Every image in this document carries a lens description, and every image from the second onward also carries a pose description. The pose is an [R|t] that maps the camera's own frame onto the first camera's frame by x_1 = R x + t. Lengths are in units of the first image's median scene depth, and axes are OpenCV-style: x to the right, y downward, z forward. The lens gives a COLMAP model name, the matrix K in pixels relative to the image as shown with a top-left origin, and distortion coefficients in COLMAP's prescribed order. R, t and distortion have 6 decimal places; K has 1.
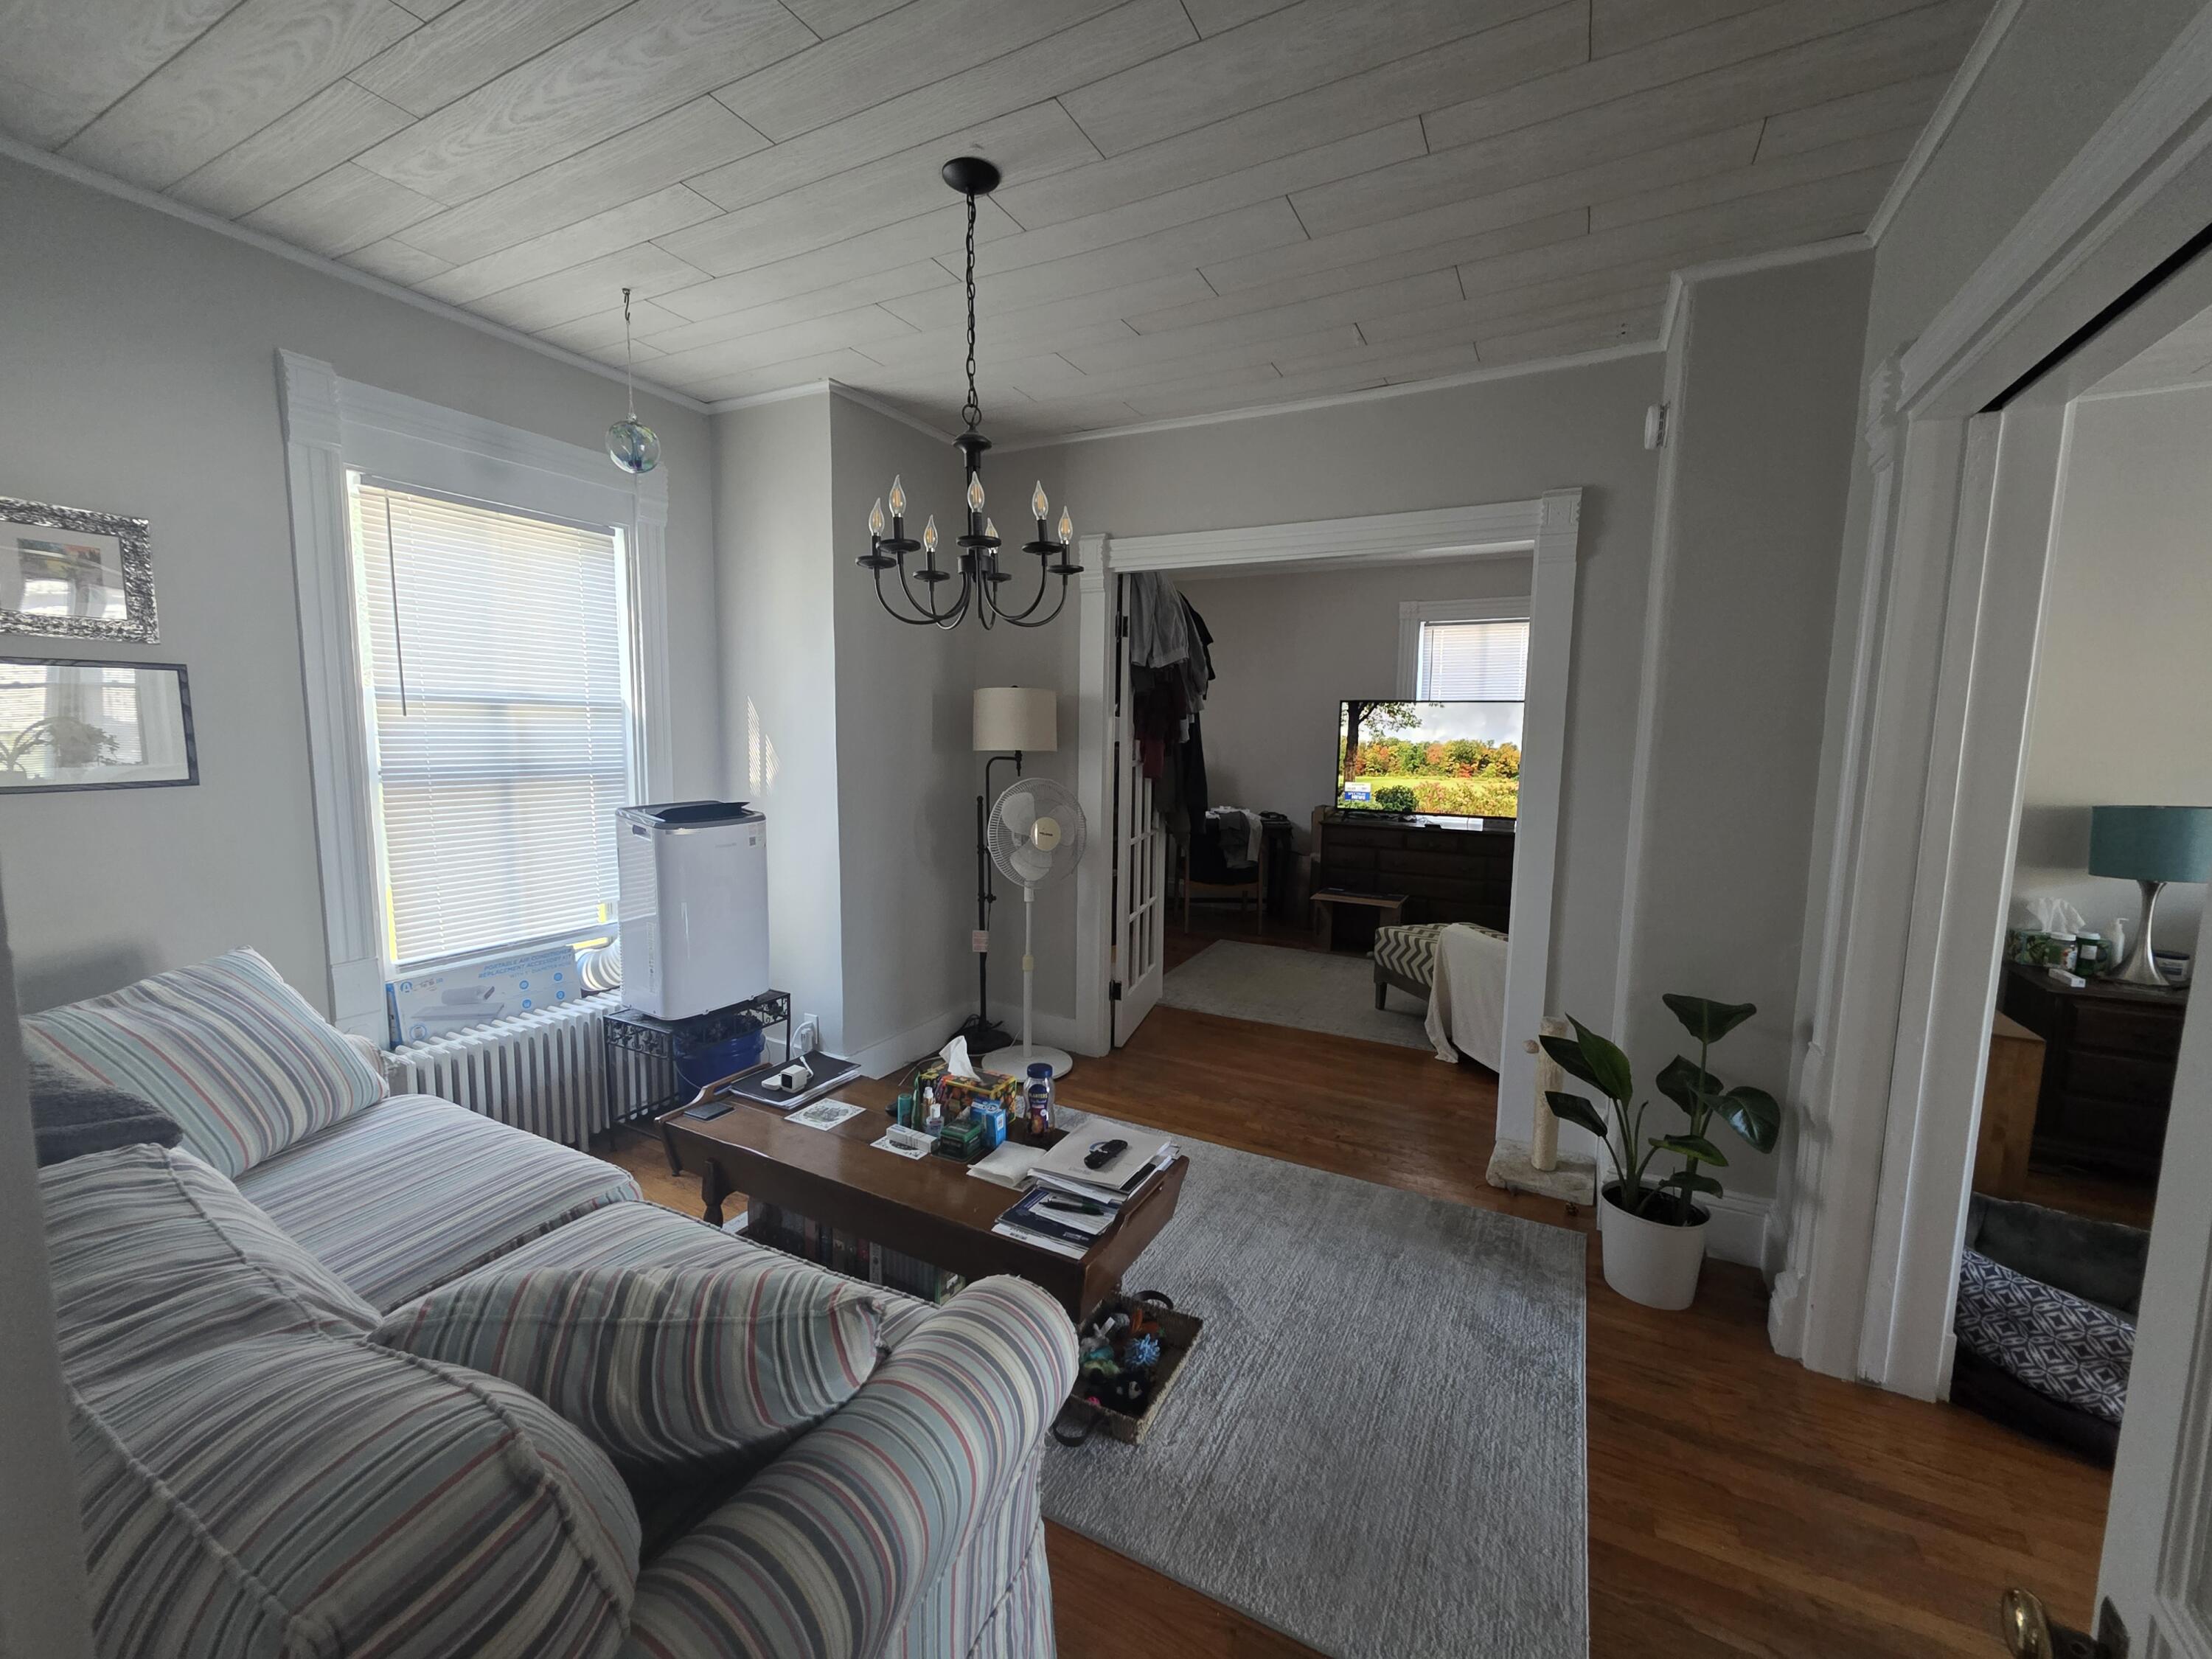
lens RADIAL K [[884.4, 0, 1103.9], [0, 884.4, 834.0], [0, 0, 1]] dist [-0.002112, 0.000251]
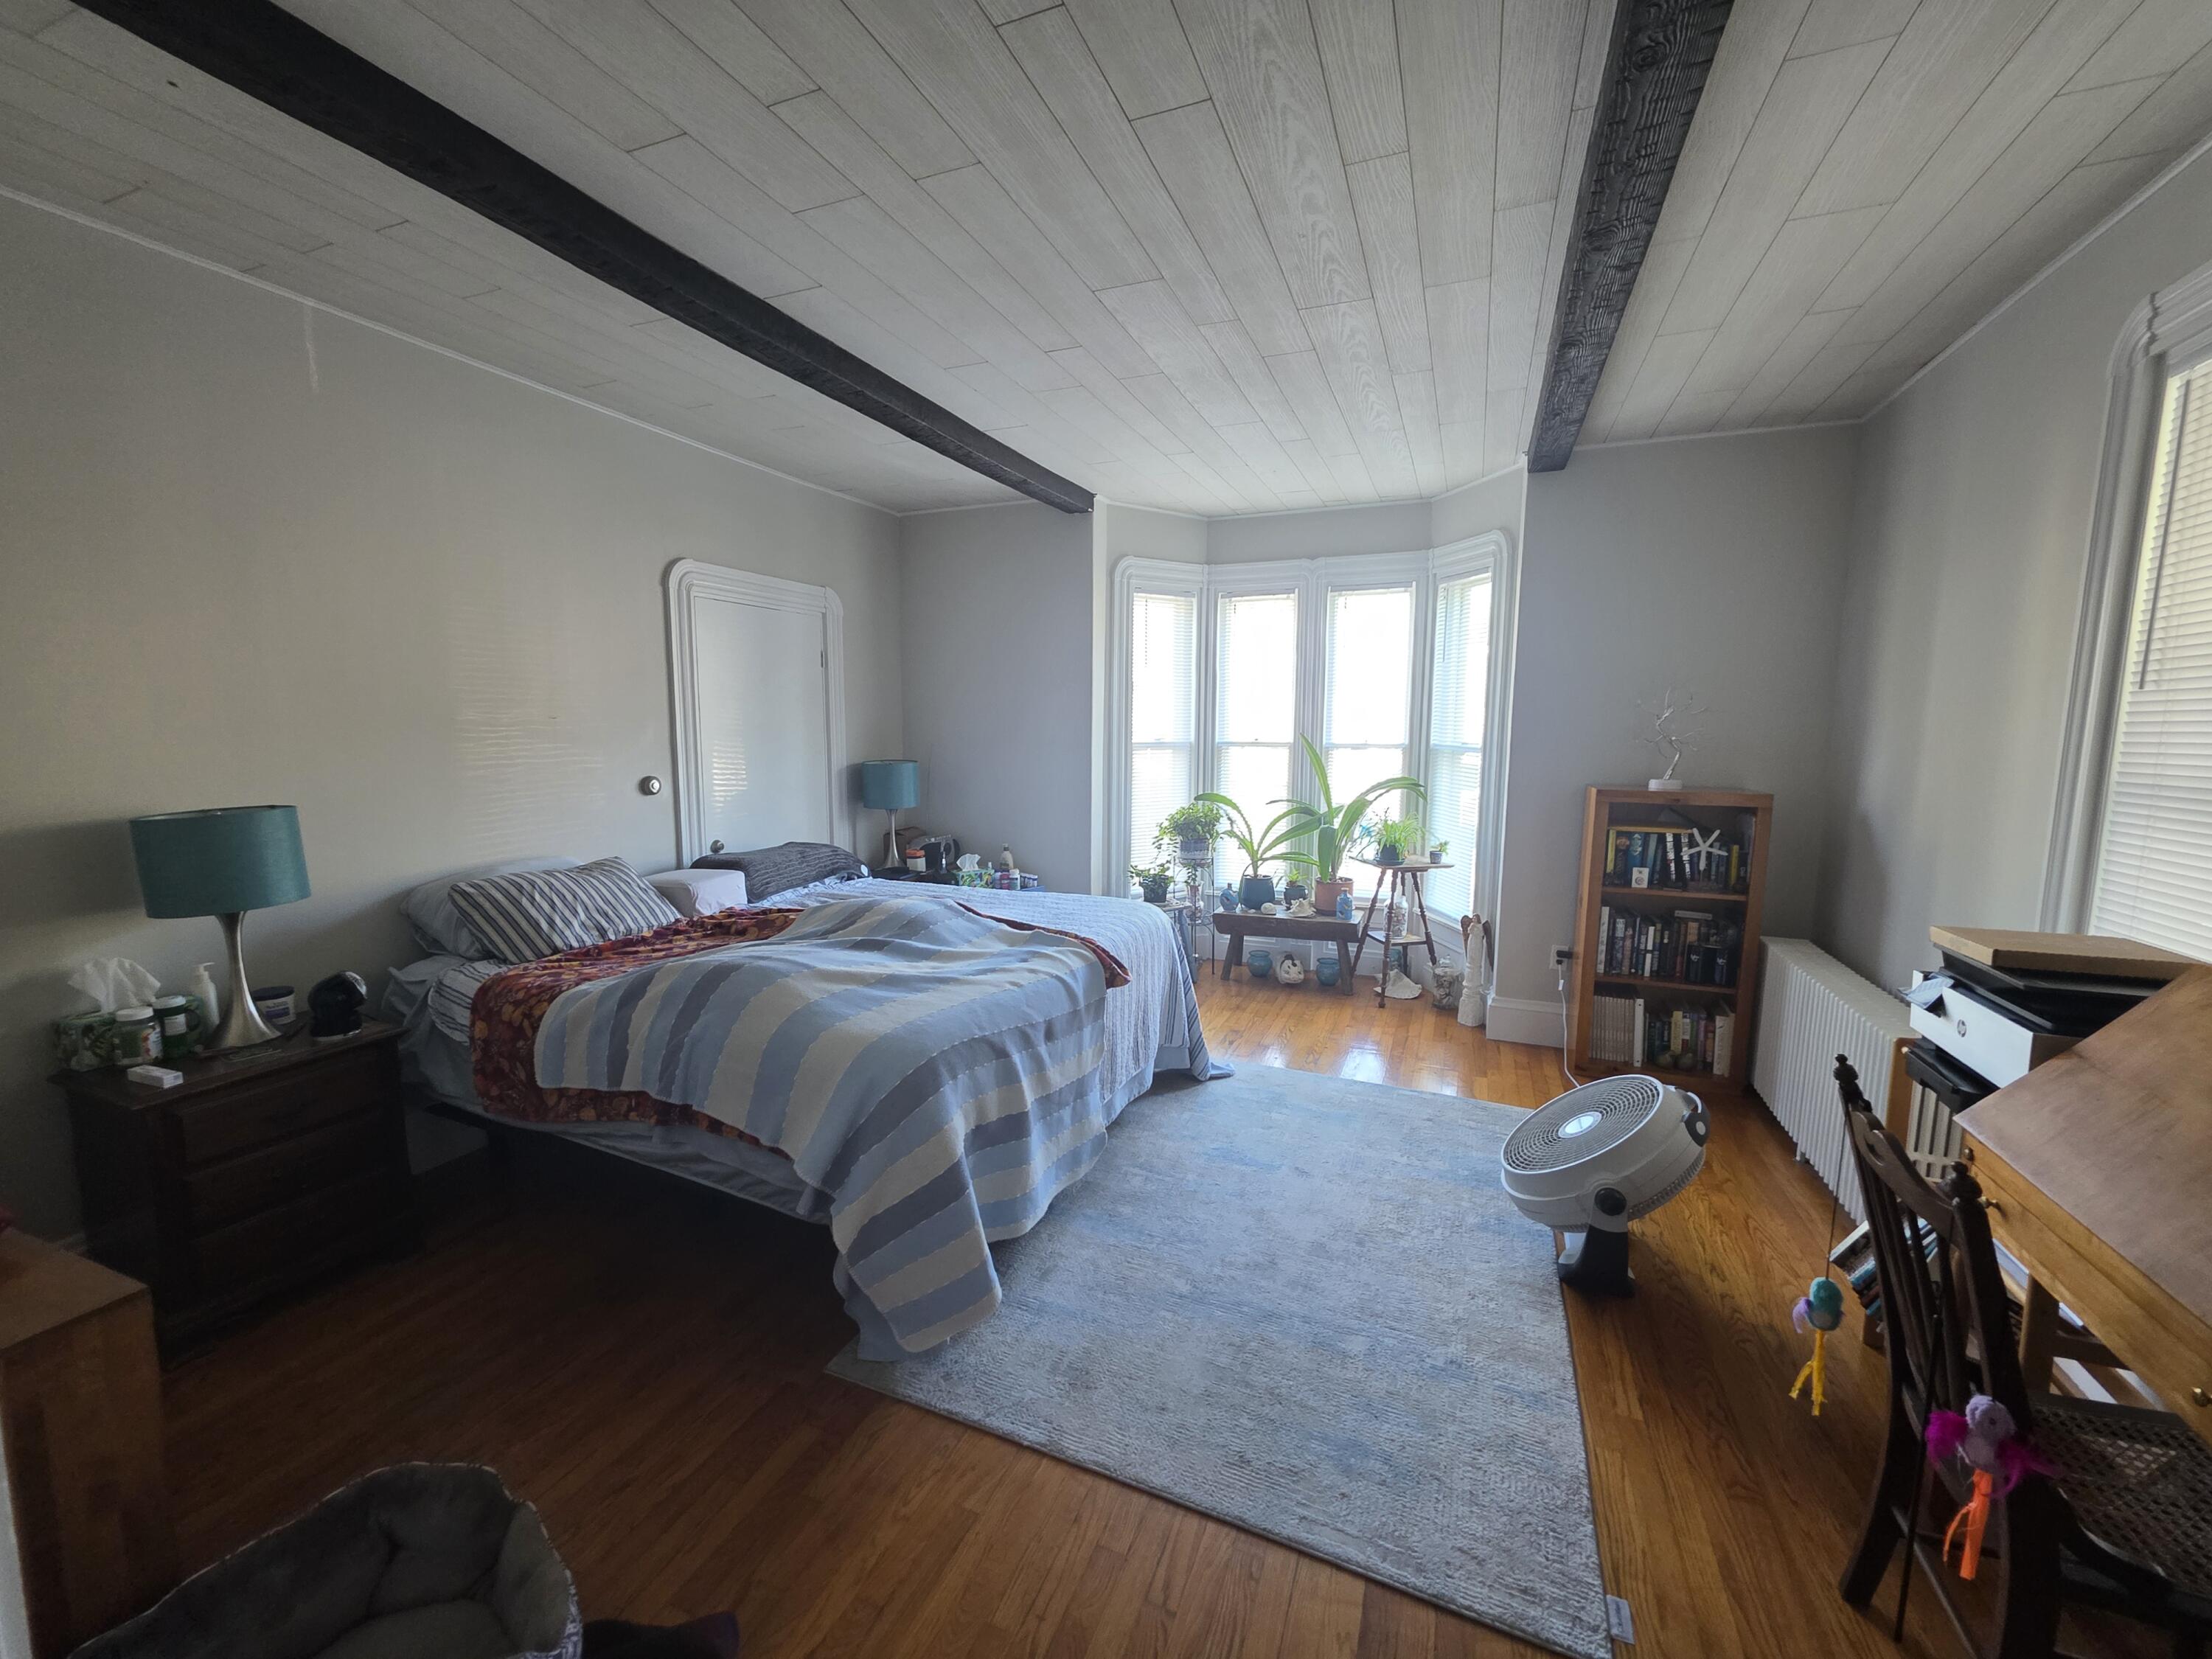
lens RADIAL K [[884.4, 0, 1113.5], [0, 884.4, 837.6], [0, 0, 1]] dist [-0.002112, 0.000251]
pose [[-0.108410, -0.126306, 0.986050, 0.342288], [0.106033, 0.984768, 0.137800, -0.032079], [-0.988435, 0.119493, -0.093366, 0.292659]]
